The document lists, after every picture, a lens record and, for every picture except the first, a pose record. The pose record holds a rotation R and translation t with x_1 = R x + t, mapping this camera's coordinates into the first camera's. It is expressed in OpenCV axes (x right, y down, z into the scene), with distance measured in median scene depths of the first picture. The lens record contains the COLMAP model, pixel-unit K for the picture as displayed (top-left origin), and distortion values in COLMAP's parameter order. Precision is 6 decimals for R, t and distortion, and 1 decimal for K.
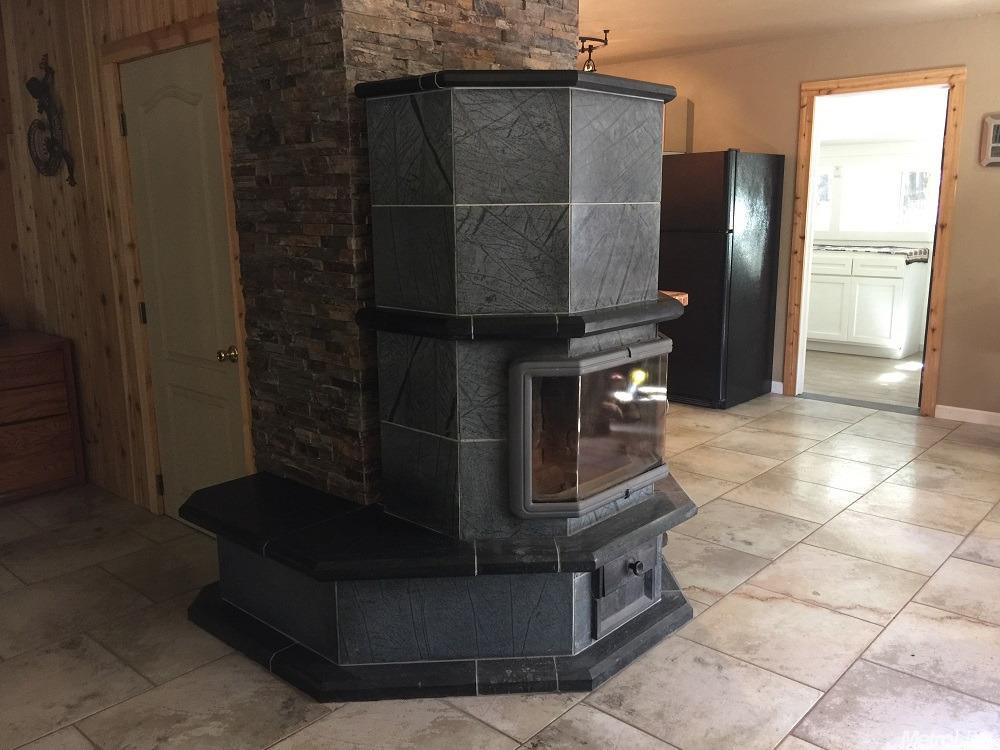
lens RADIAL K [[840.9, 0, 505.4], [0, 840.9, 371.7], [0, 0, 1]] dist [0.080737, -0.109370]
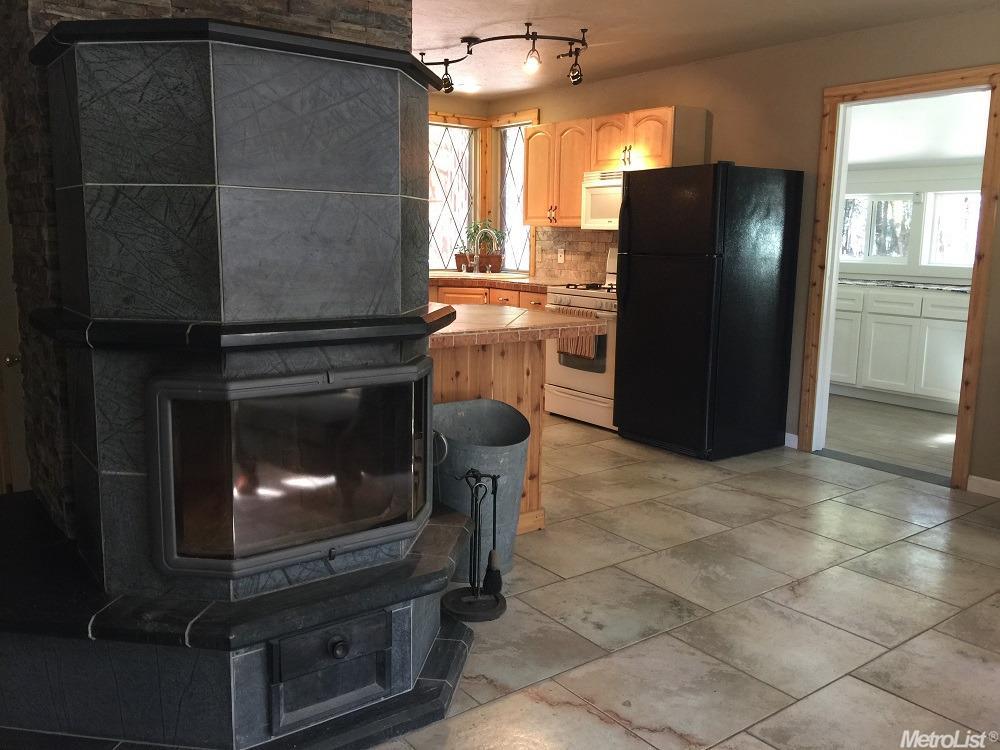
lens RADIAL K [[840.9, 0, 505.3], [0, 840.9, 368.0], [0, 0, 1]] dist [0.080737, -0.109370]
pose [[0.980826, 0.054842, -0.187009, 0.431266], [-0.062700, 0.997370, -0.036363, -0.011957], [0.184523, 0.047391, 0.981685, 0.226654]]
